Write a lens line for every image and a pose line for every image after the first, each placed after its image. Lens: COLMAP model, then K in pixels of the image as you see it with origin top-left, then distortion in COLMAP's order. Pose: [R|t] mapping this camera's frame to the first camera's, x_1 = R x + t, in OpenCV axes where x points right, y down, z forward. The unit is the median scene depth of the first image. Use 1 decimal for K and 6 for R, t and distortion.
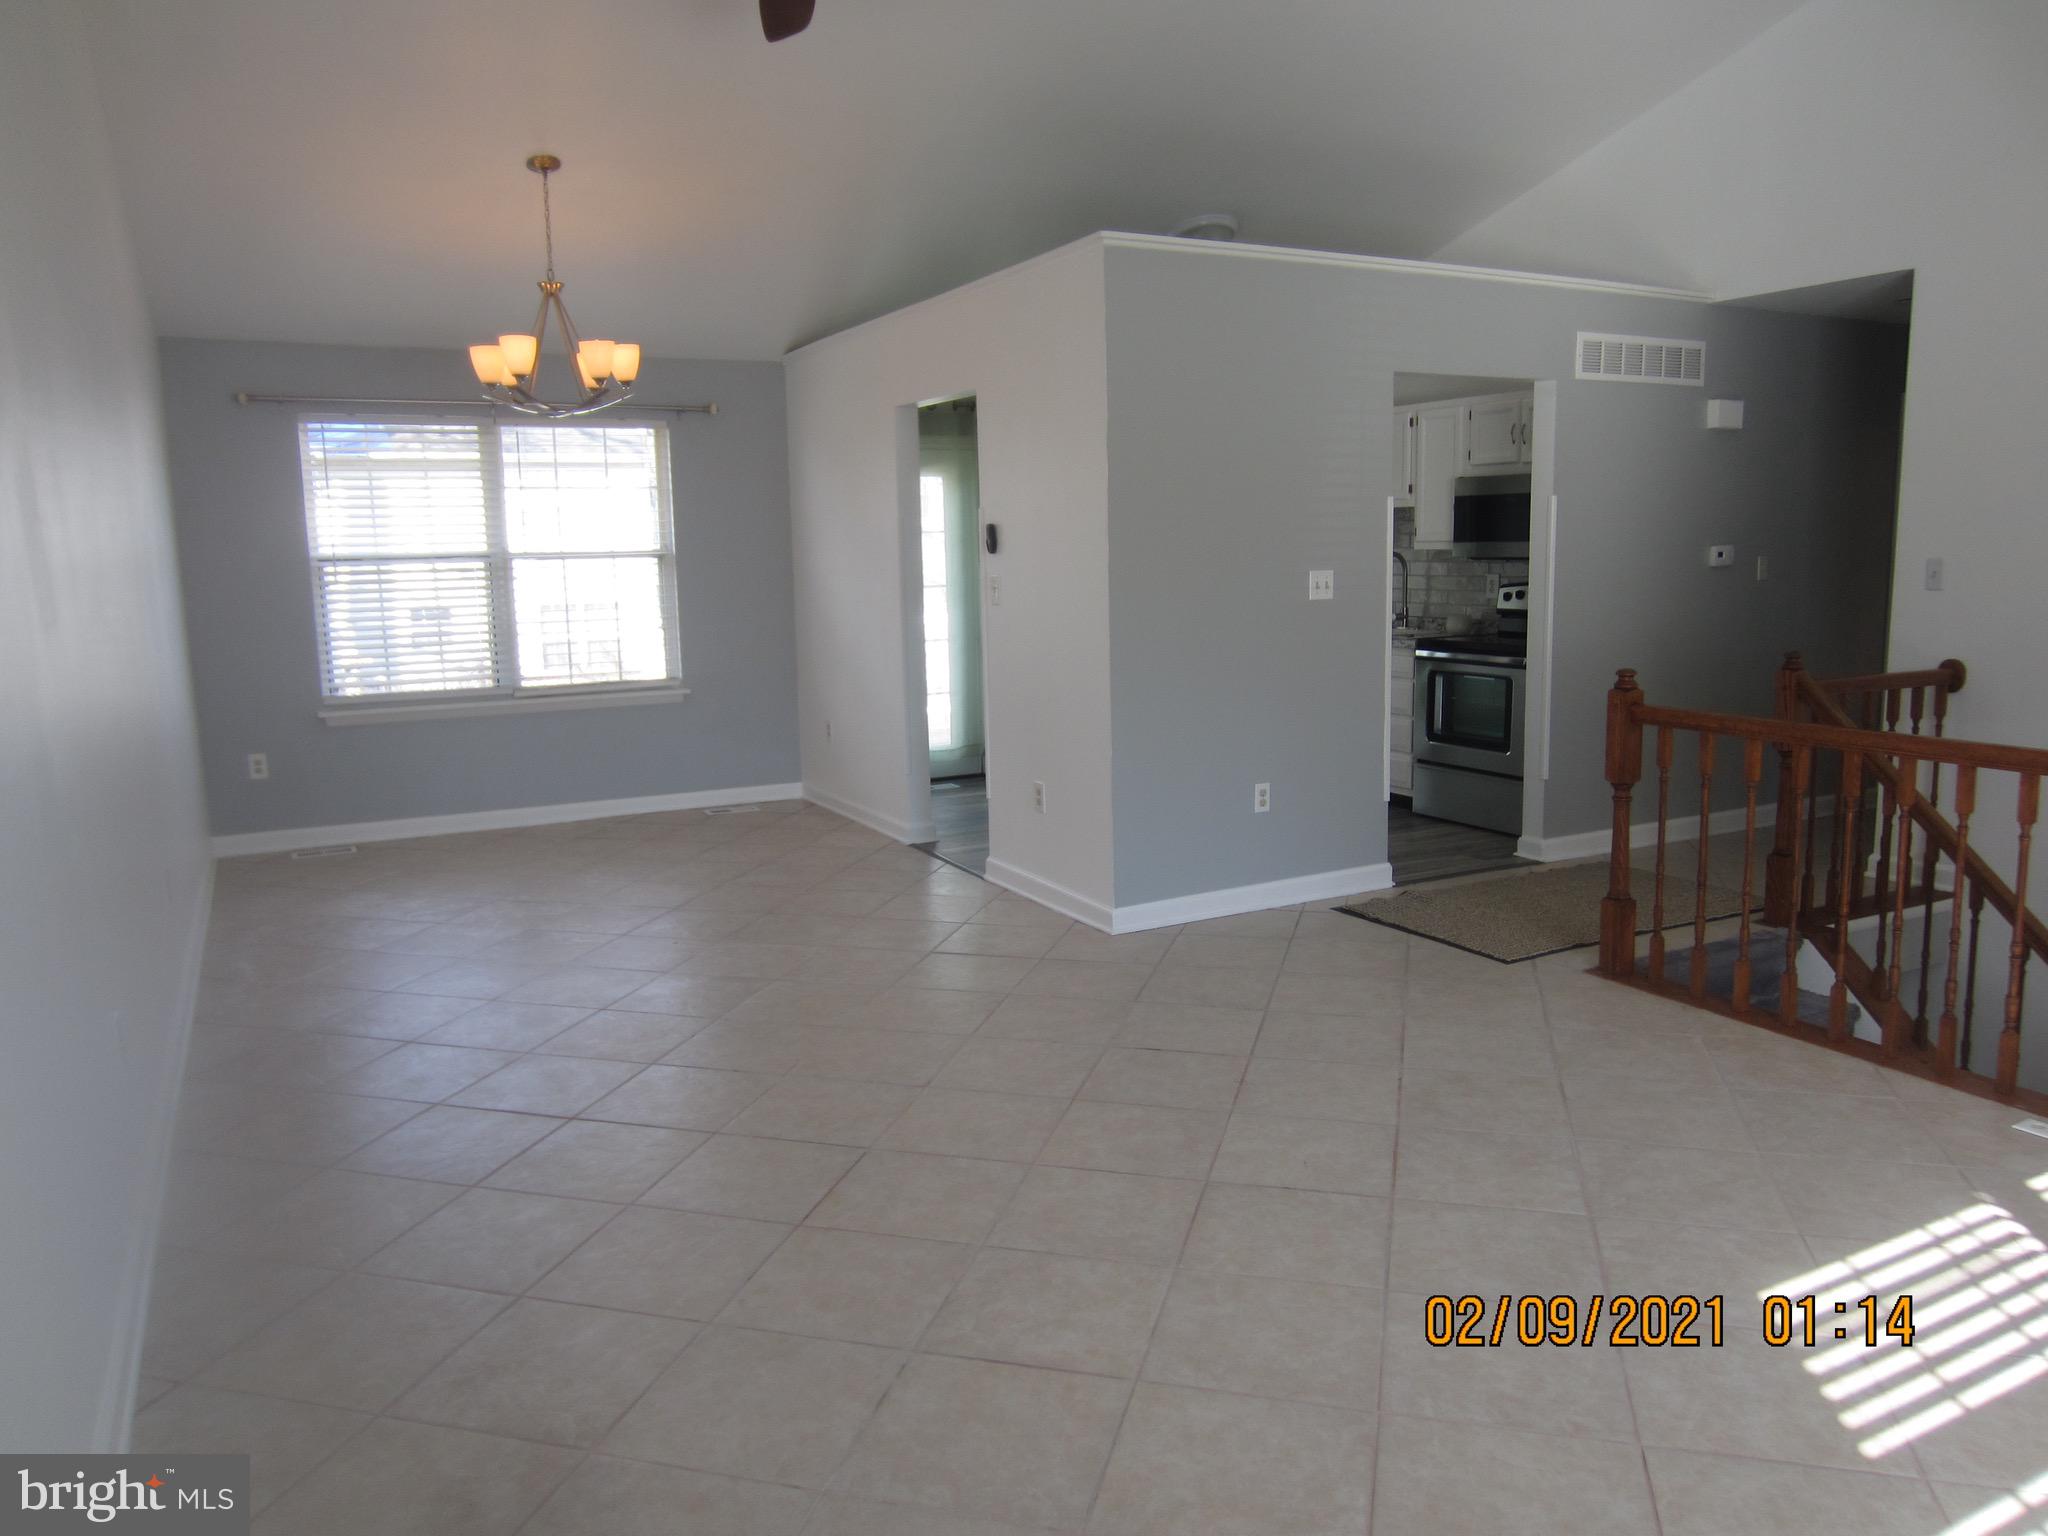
lens RADIAL K [[1462.0, 0, 1044.7], [0, 1462.0, 771.4], [0, 0, 1]] dist [-0.038466, 0.024906]
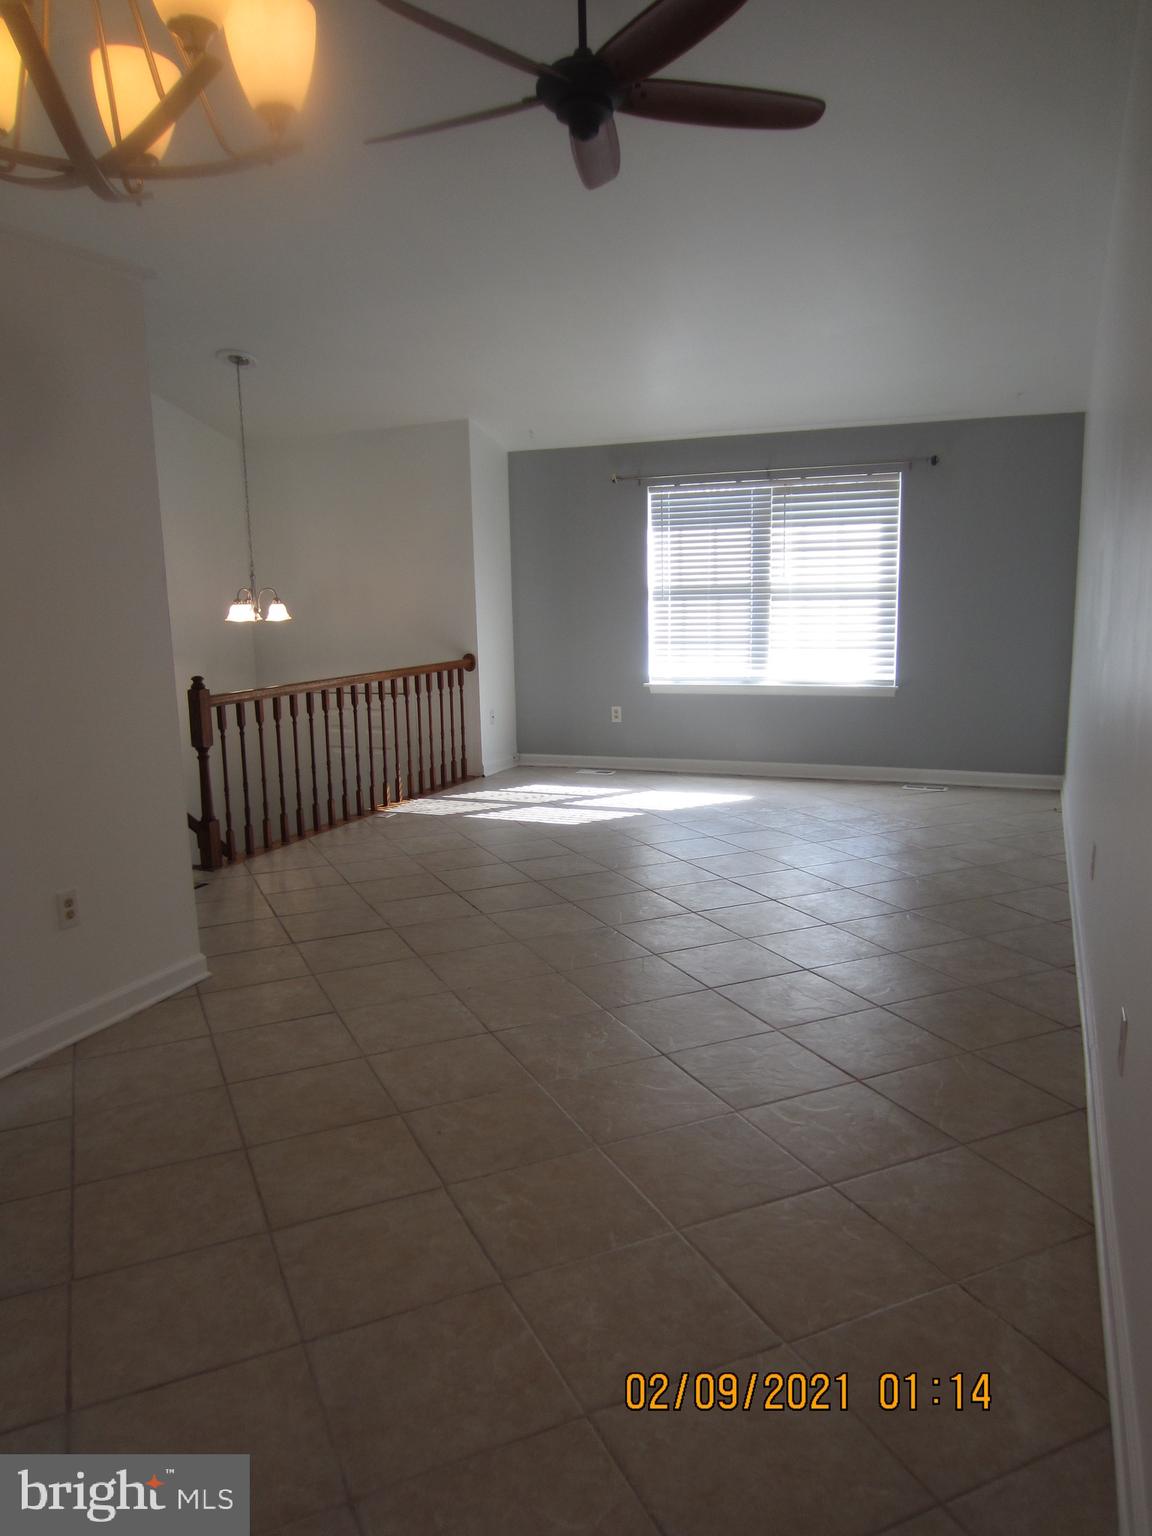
lens RADIAL K [[1096.5, 0, 576.0], [0, 1096.5, 768.0], [0, 0, 1]] dist [-0.038466, 0.024906]
pose [[-0.630952, -0.089195, 0.770677, -0.645919], [0.158262, 0.957684, 0.240406, -0.159311], [-0.759508, 0.273654, -0.590136, 1.141559]]
